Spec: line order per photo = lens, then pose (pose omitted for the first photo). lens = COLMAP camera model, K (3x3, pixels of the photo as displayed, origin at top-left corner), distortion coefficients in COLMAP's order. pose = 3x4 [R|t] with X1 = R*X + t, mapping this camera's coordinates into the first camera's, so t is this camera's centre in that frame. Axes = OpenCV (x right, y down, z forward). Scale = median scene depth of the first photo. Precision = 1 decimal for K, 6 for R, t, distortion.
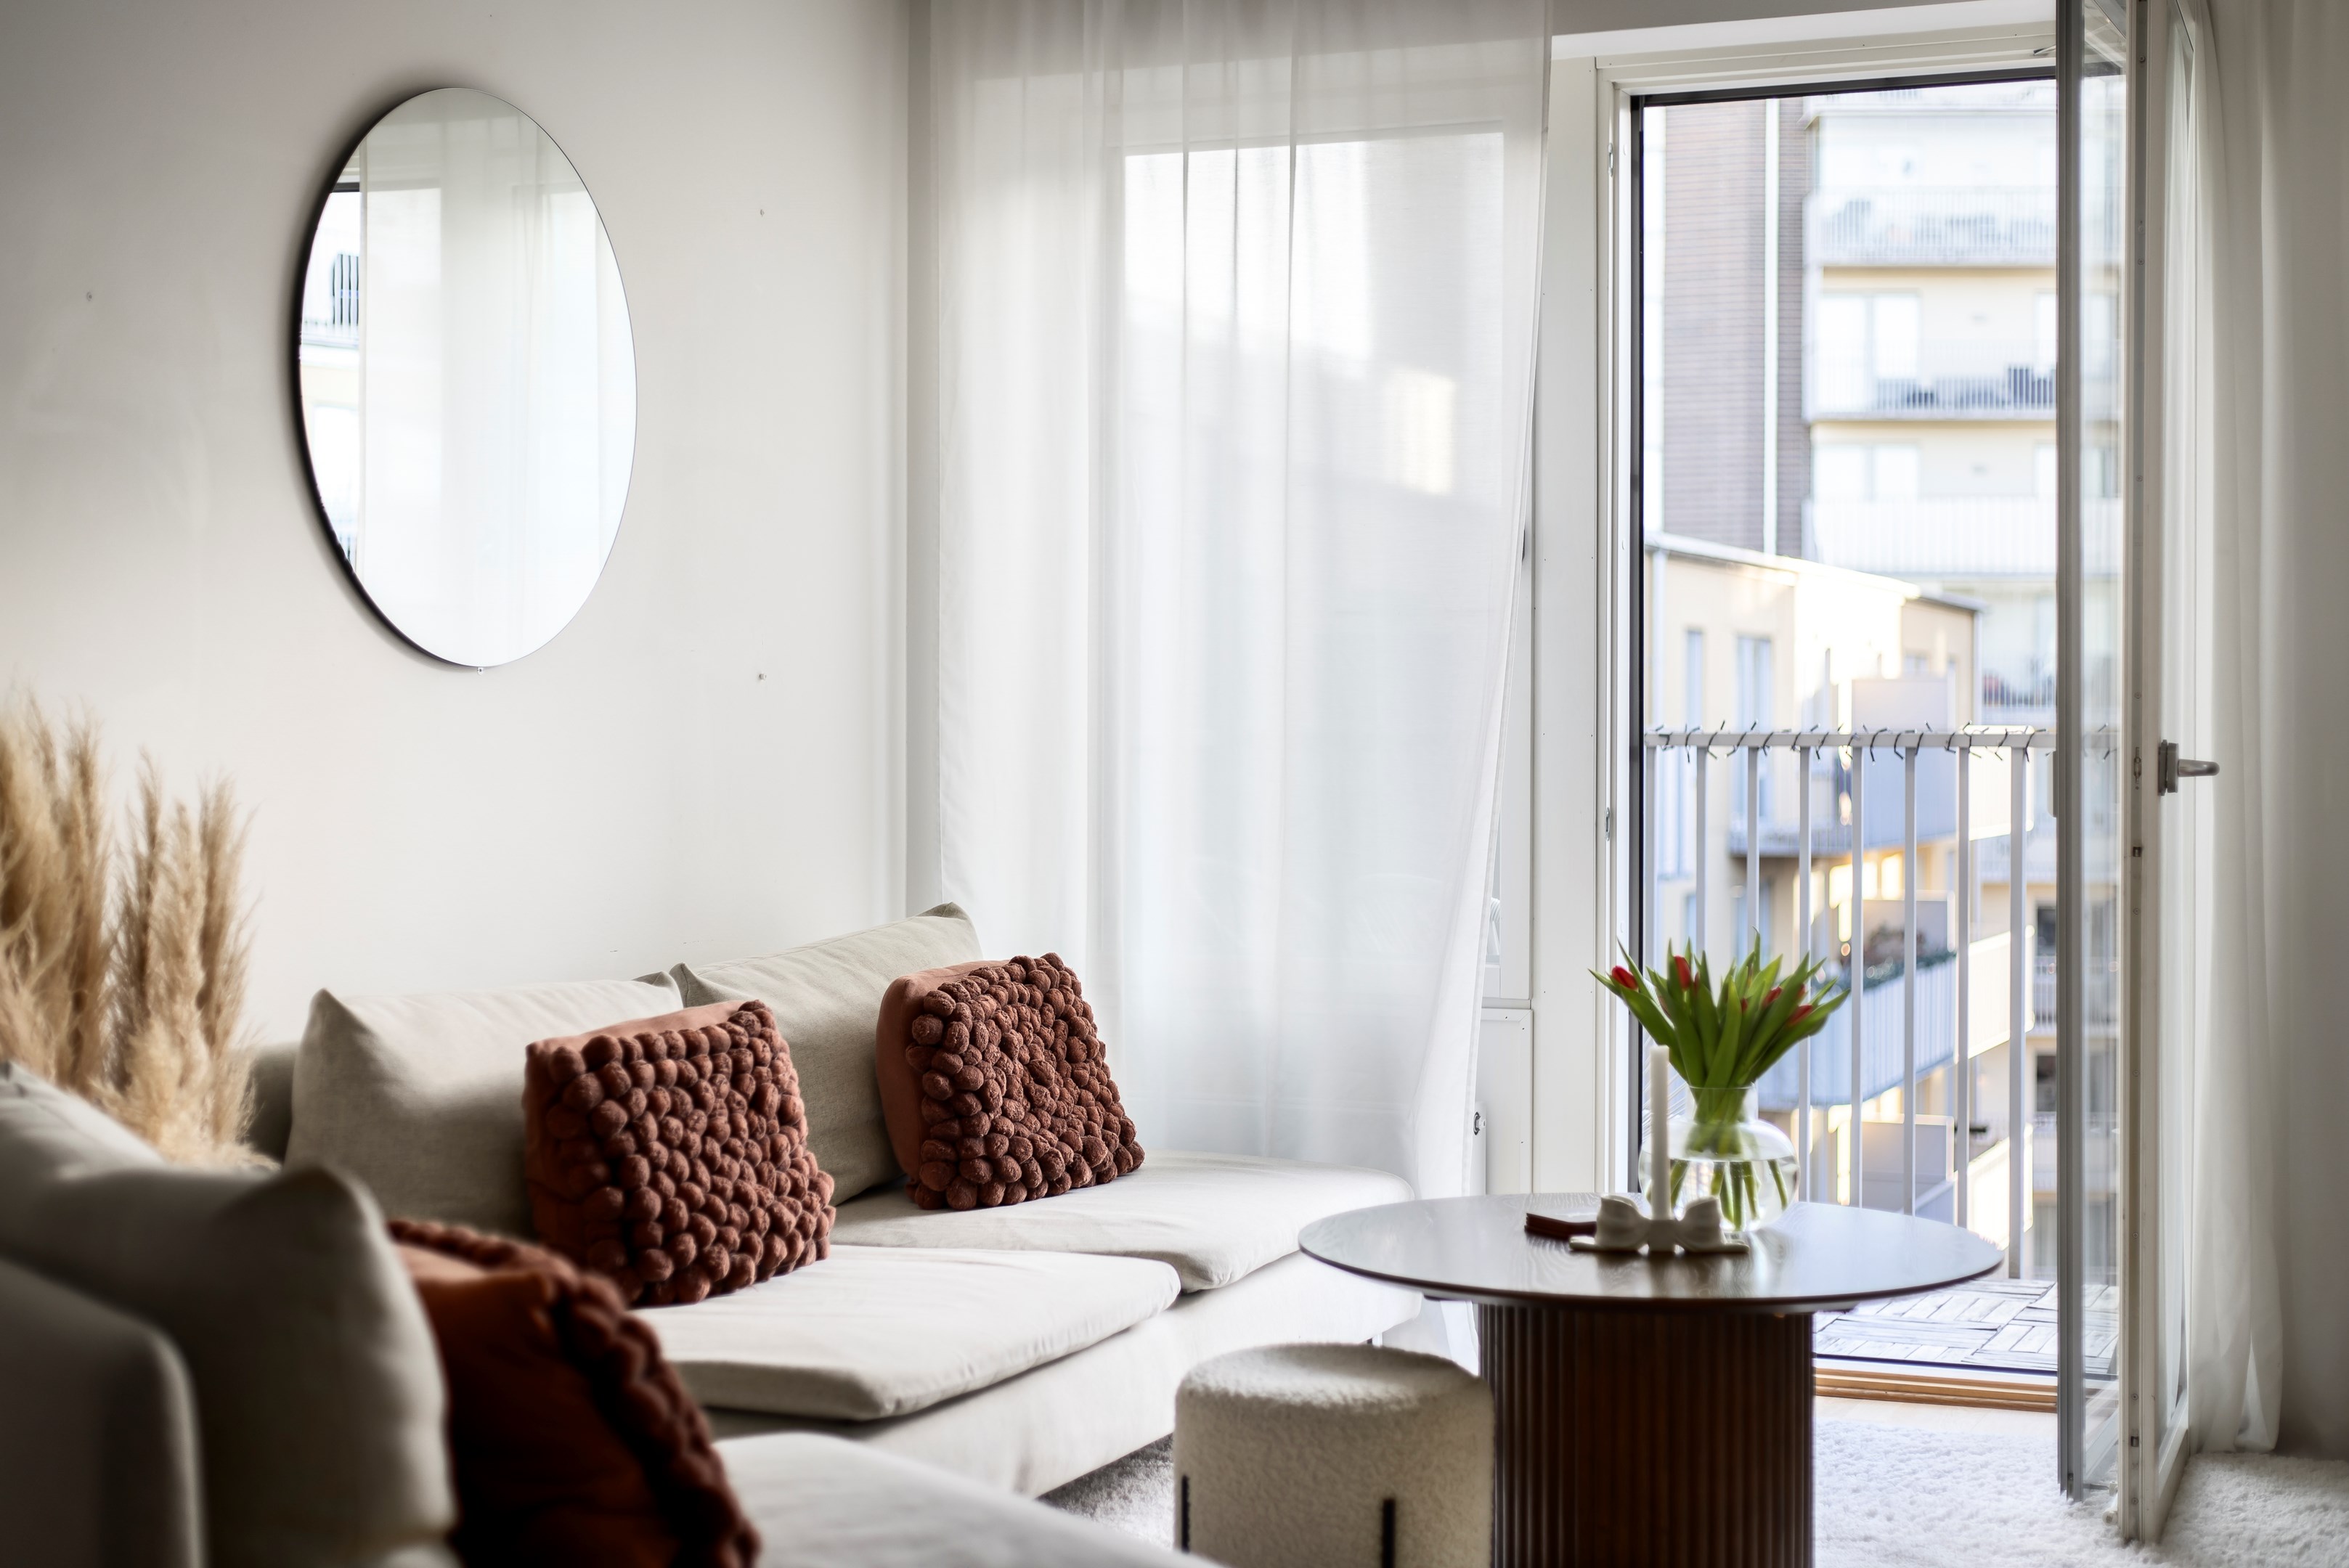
lens RADIAL K [[3444.9, 0, 1174.5], [0, 3444.9, 784.0], [0, 0, 1]] dist [0.007987, 0.009206]
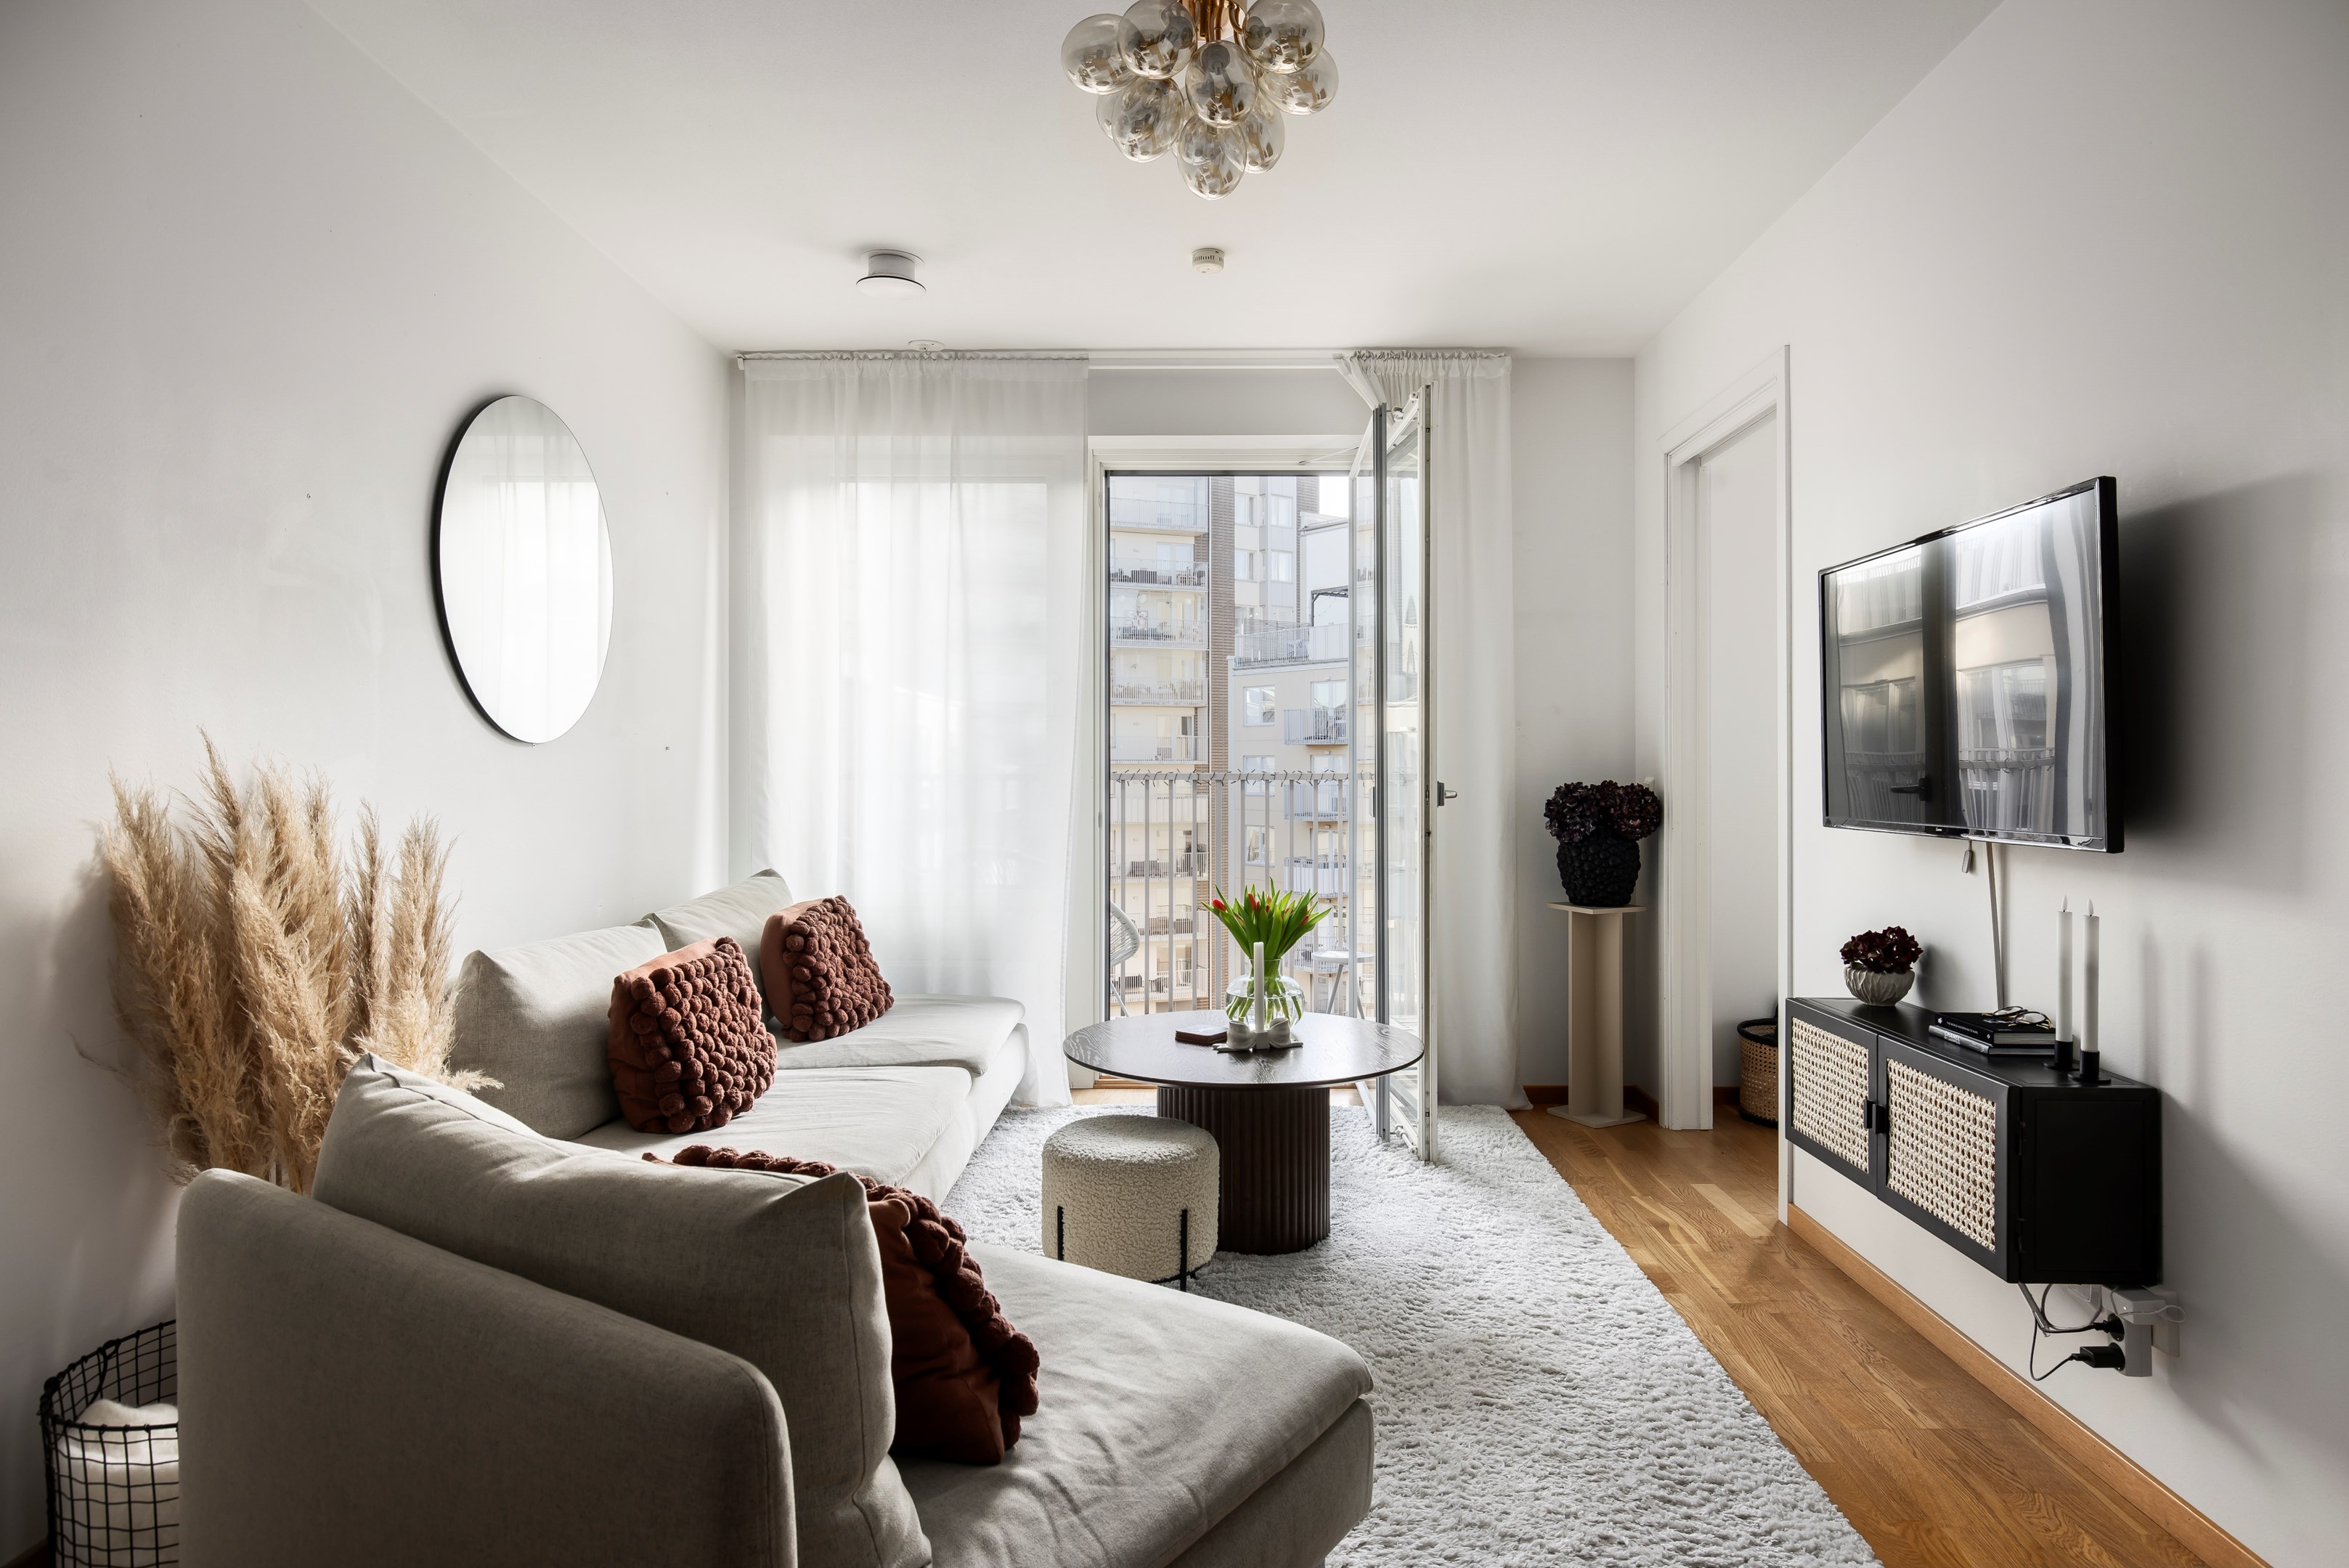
lens RADIAL K [[1345.3, 0, 1179.3], [0, 1345.3, 768.3], [0, 0, 1]] dist [-0.000525, -0.000349]
pose [[0.921162, -0.004065, 0.389157, -0.184668], [0.008733, 0.999910, -0.010226, -0.013737], [-0.389081, 0.012819, 0.921115, 0.302529]]
